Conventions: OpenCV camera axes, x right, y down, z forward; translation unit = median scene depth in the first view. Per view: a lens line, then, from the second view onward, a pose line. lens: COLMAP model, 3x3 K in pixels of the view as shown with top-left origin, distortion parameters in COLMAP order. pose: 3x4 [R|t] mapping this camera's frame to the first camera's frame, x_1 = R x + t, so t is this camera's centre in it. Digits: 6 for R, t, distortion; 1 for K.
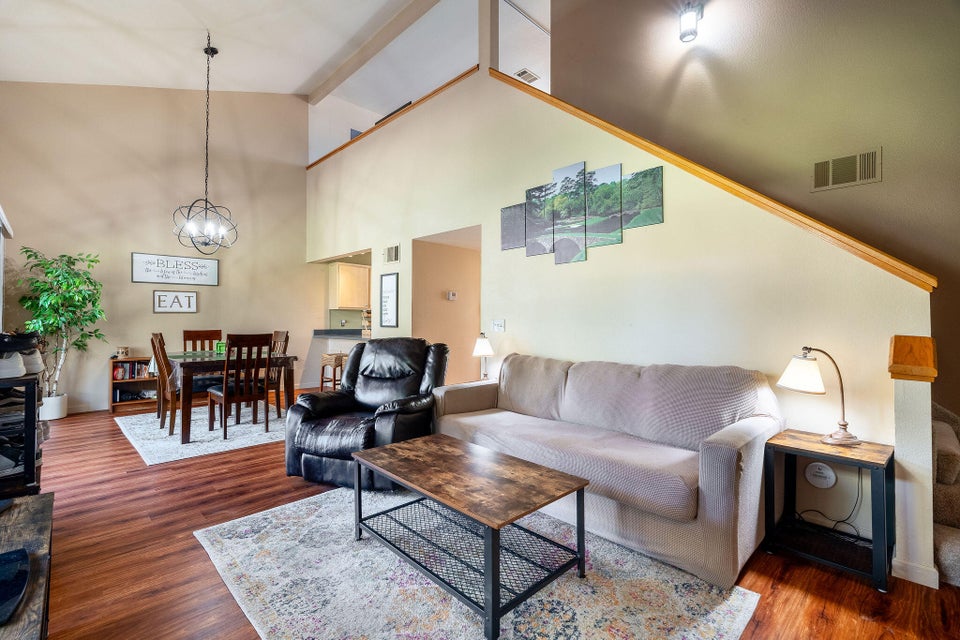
lens RADIAL K [[433.3, 0, 478.1], [0, 433.3, 321.3], [0, 0, 1]] dist [0.001613, -0.000832]
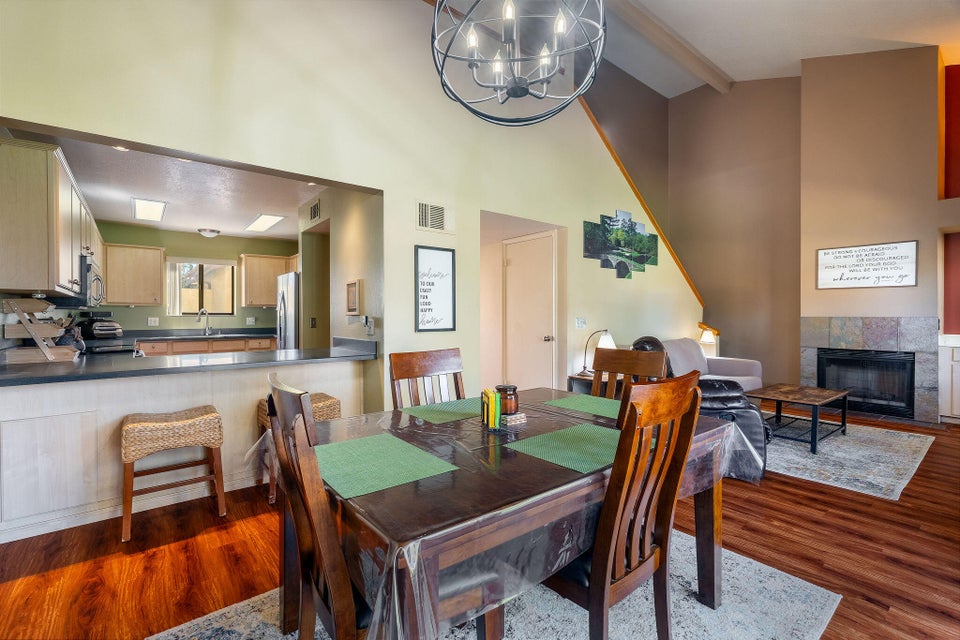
lens RADIAL K [[433.3, 0, 486.7], [0, 433.3, 314.3], [0, 0, 1]] dist [0.001613, -0.000832]
pose [[0.083022, -0.003539, 0.996541, -1.351784], [0.004028, 0.999987, 0.003215, -0.020930], [-0.996540, 0.003747, 0.083035, 1.413328]]
